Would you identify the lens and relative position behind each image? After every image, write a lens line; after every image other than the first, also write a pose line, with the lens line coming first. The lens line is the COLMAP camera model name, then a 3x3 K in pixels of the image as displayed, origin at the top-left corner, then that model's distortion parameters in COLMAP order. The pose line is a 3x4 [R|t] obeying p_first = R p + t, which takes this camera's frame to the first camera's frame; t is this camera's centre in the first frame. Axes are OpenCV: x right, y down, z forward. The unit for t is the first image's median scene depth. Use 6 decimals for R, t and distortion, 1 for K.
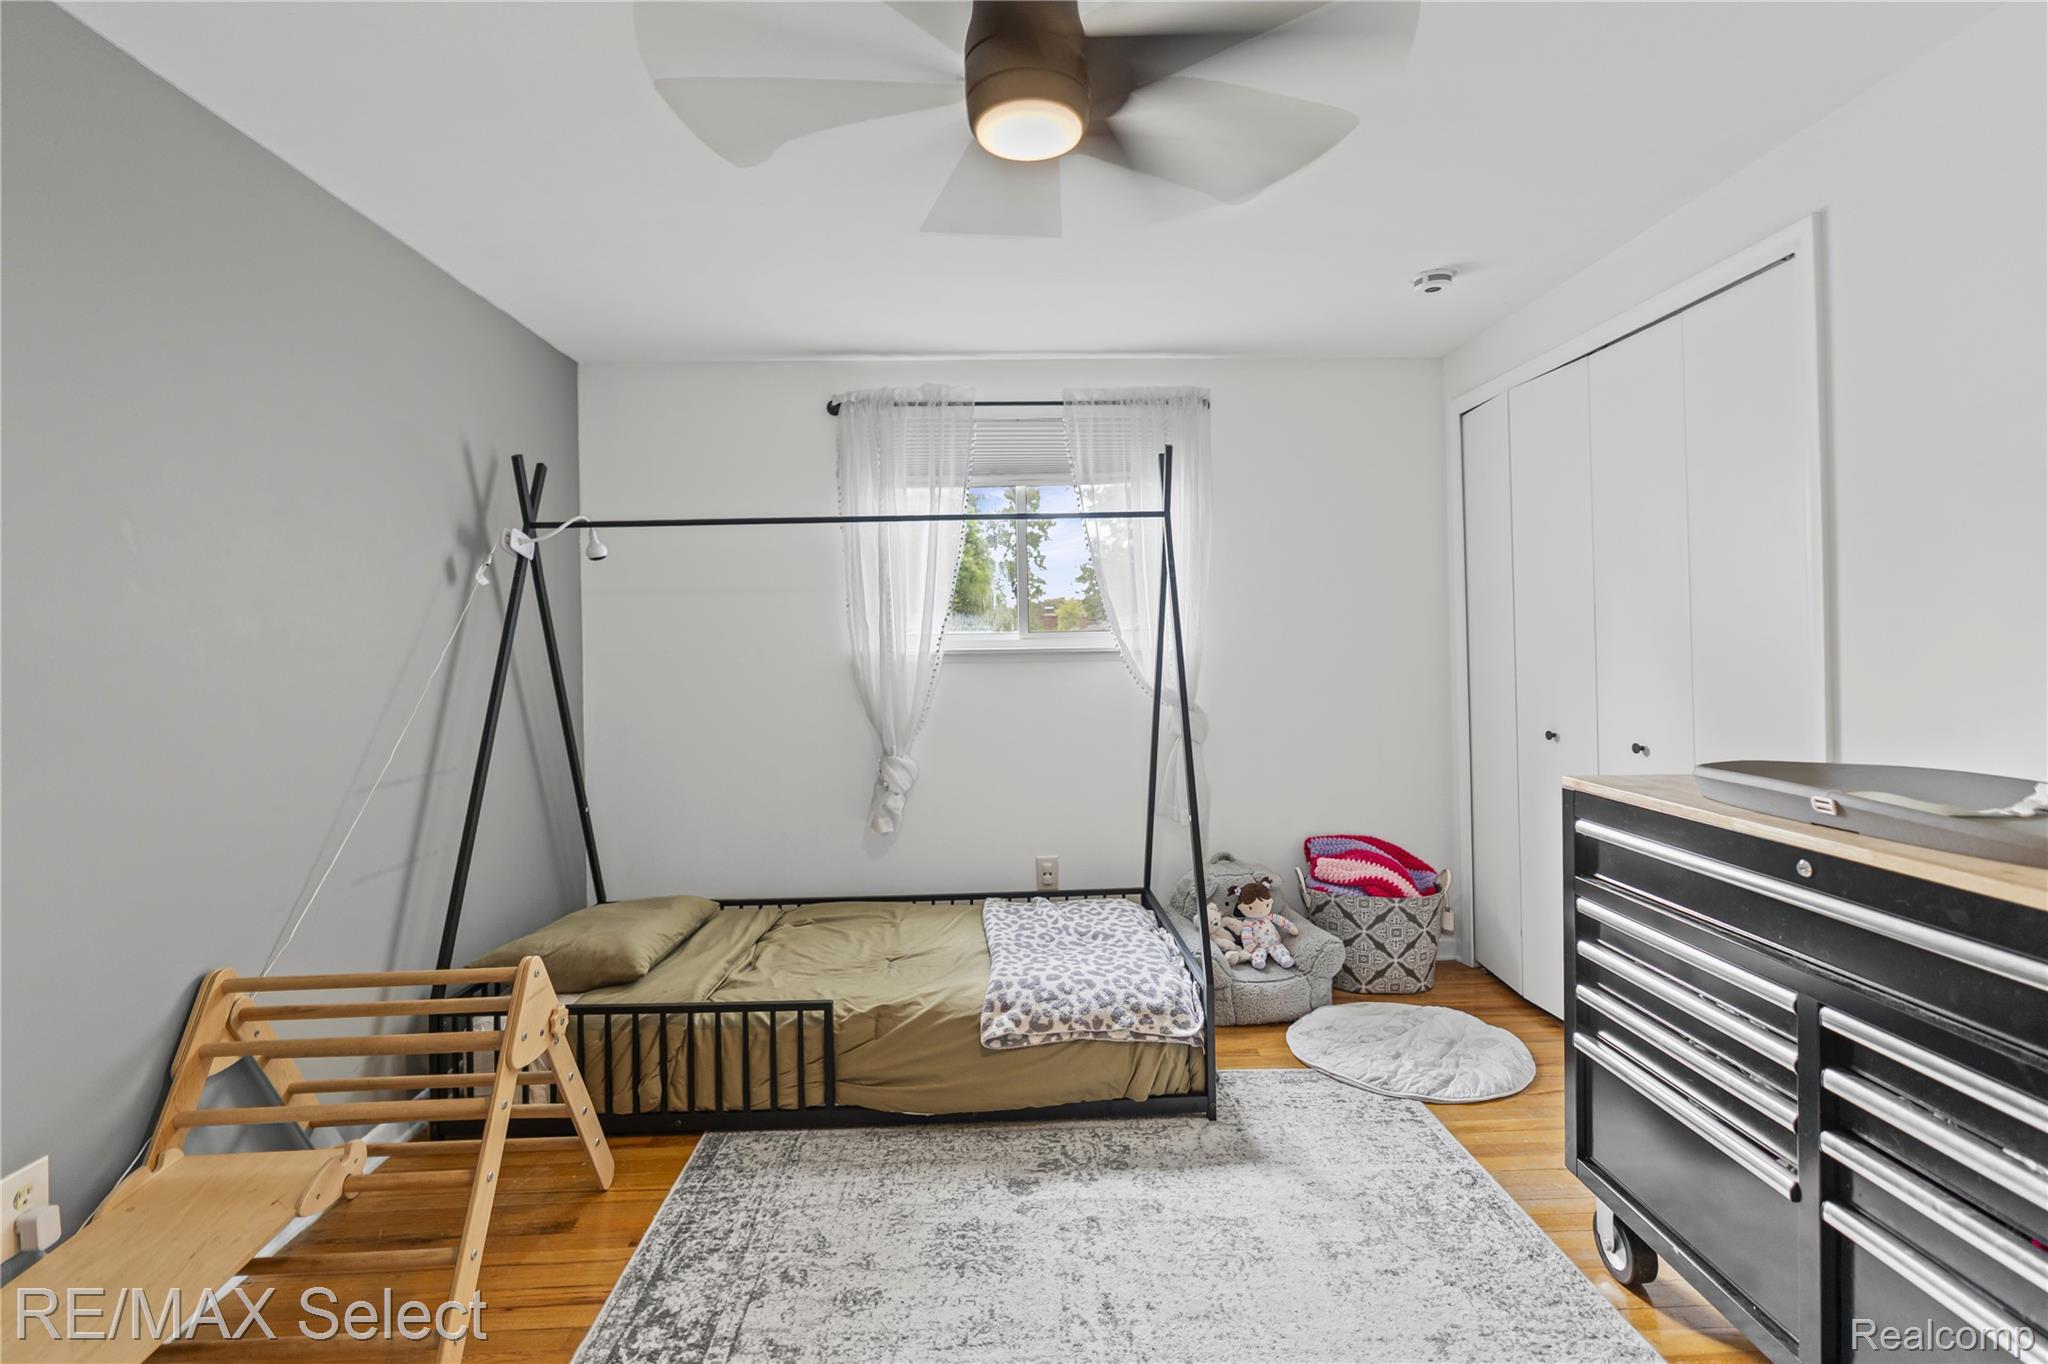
lens RADIAL K [[970.1, 0, 1013.8], [0, 970.1, 643.5], [0, 0, 1]] dist [-0.009115, 0.002639]
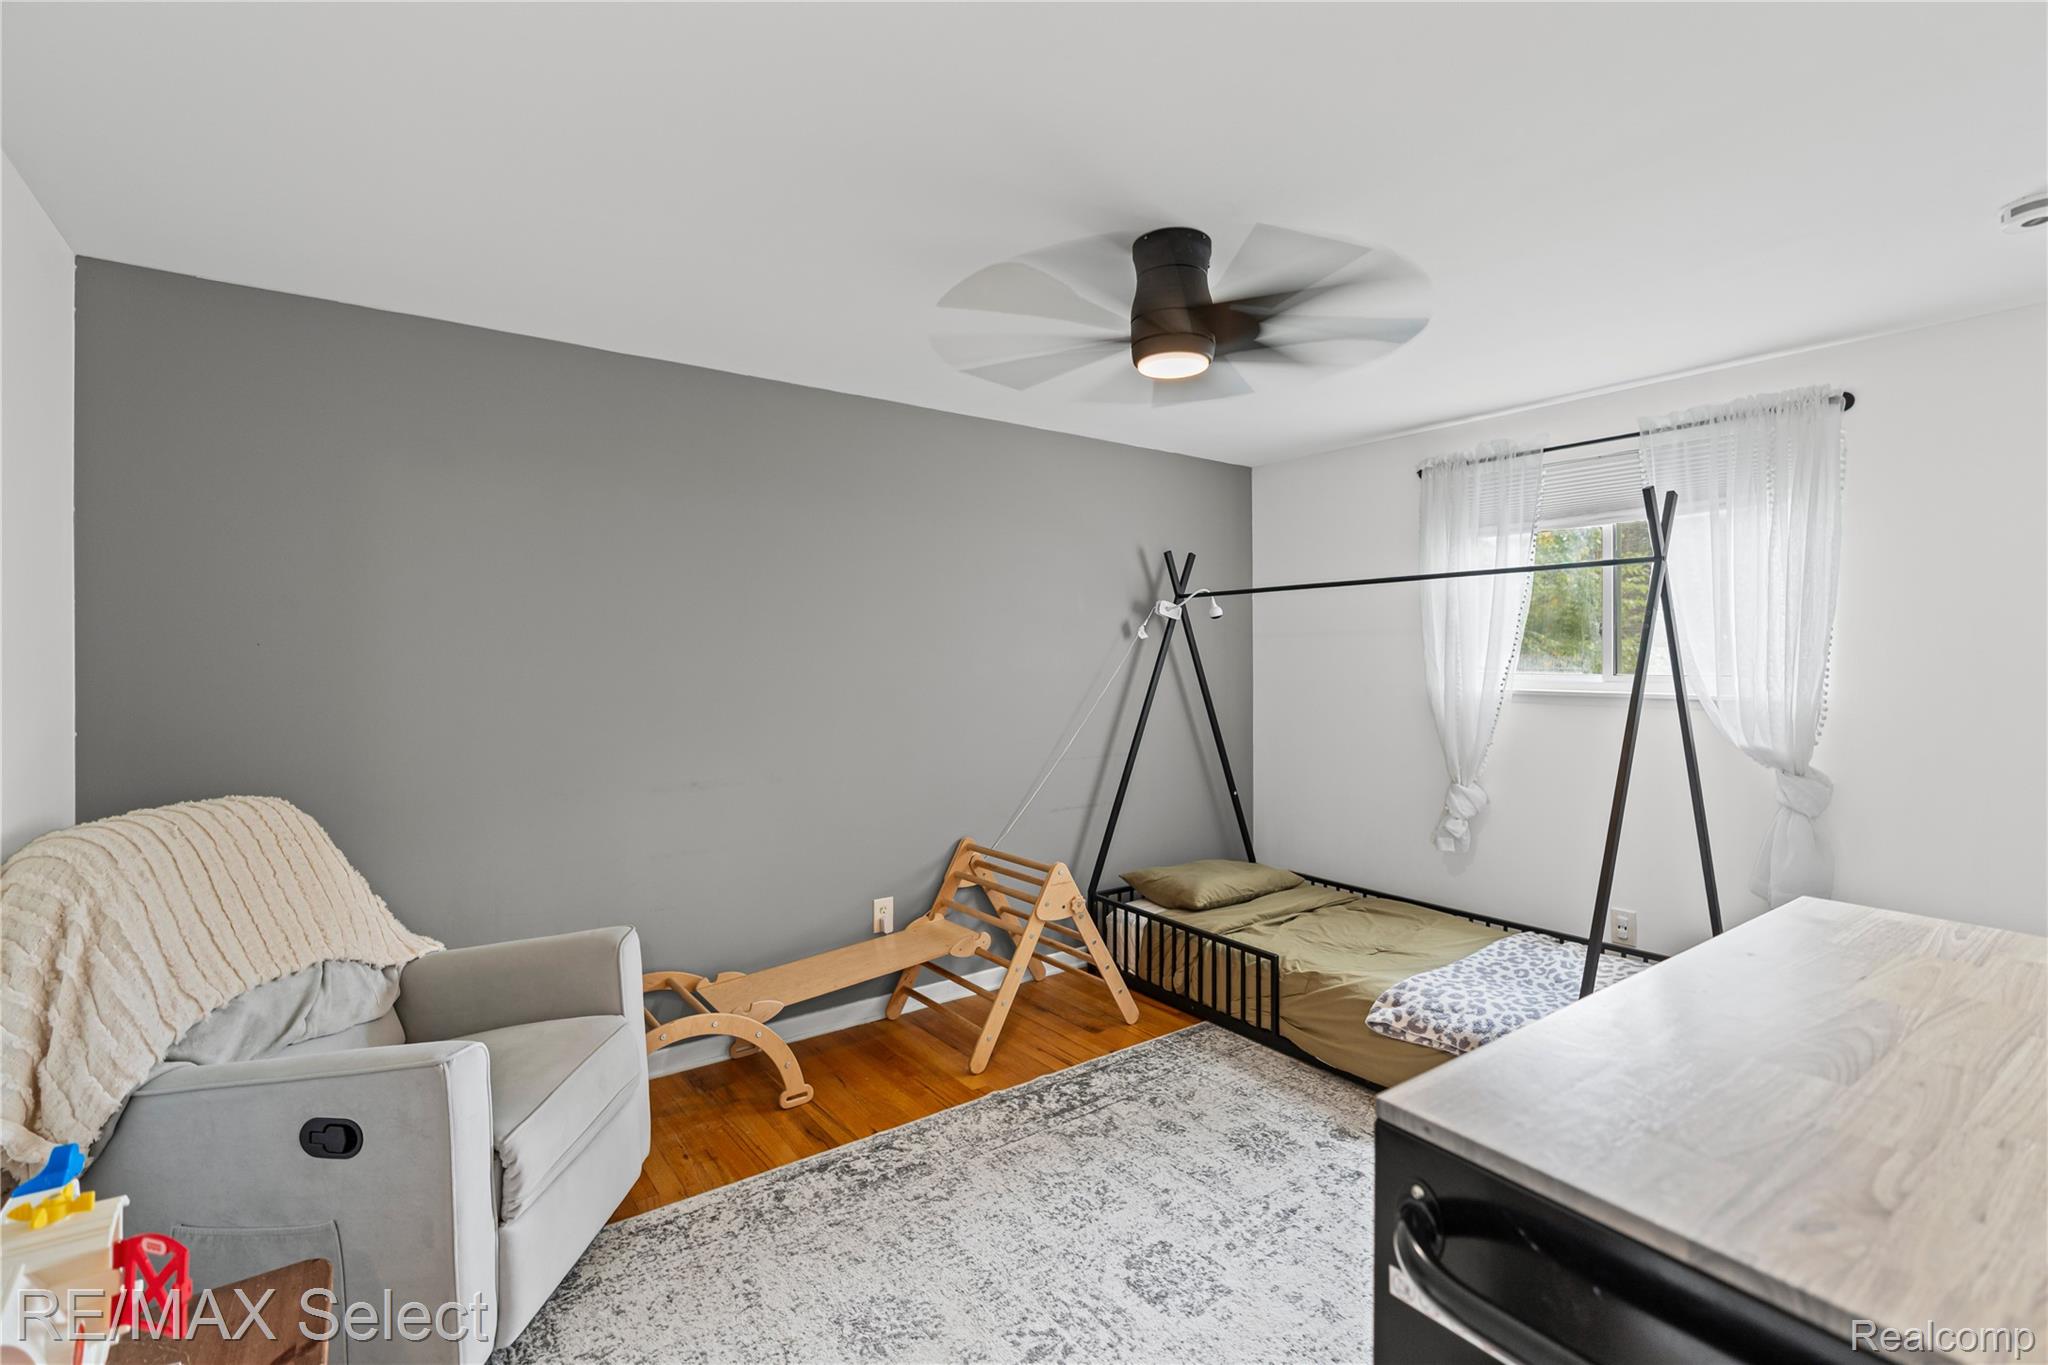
lens RADIAL K [[930.0, 0, 1033.0], [0, 930.0, 674.1], [0, 0, 1]] dist [-0.013654, 0.005370]
pose [[0.561202, 0.031814, -0.827067, 0.661628], [-0.007073, 0.999409, 0.033645, -0.058006], [0.827649, -0.013032, 0.561095, 0.011059]]
